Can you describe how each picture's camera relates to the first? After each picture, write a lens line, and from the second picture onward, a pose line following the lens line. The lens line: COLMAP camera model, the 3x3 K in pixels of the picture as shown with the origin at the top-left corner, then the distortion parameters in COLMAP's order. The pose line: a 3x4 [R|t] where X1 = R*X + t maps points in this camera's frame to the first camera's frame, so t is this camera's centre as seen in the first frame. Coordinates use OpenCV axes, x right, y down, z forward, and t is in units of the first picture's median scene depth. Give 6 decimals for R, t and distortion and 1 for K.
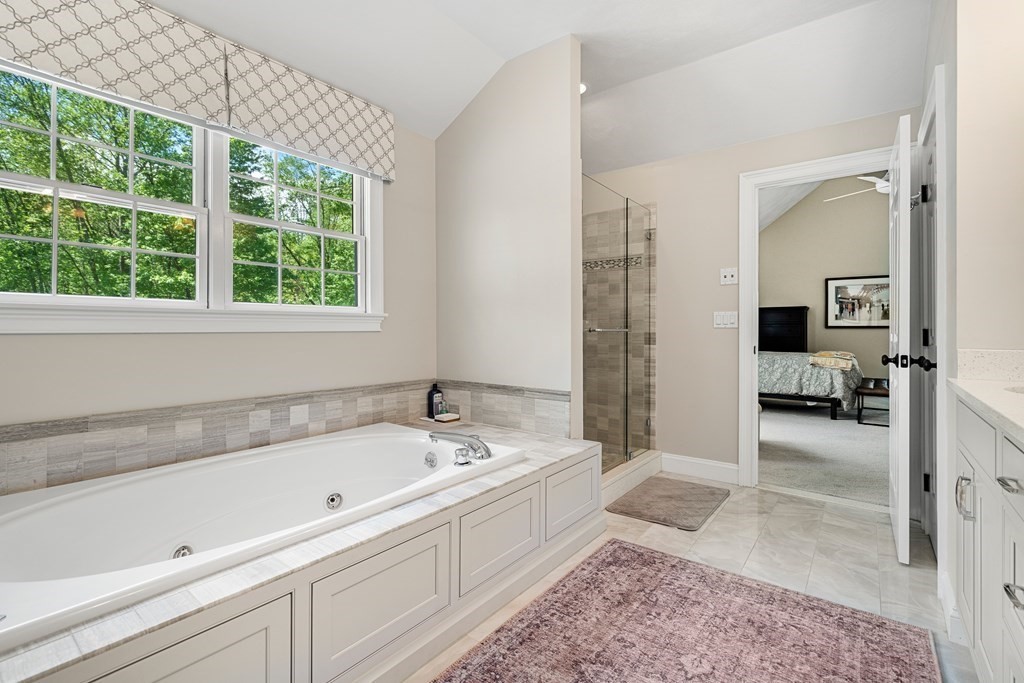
lens RADIAL K [[470.3, 0, 507.6], [0, 470.3, 334.1], [0, 0, 1]] dist [-0.002212, 0.000381]
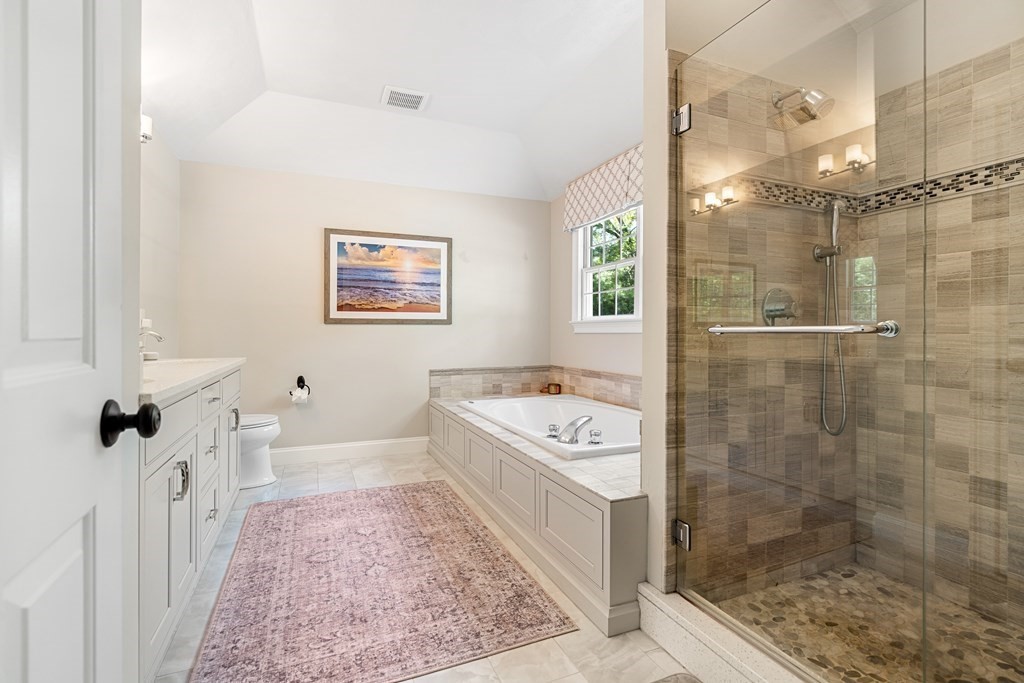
lens RADIAL K [[470.3, 0, 507.6], [0, 470.3, 334.1], [0, 0, 1]] dist [-0.002212, 0.000381]
pose [[-0.494722, -0.000064, -0.869051, 1.167197], [-0.005975, 0.999977, 0.003328, -0.006012], [0.869031, 0.006839, -0.494711, 1.658827]]
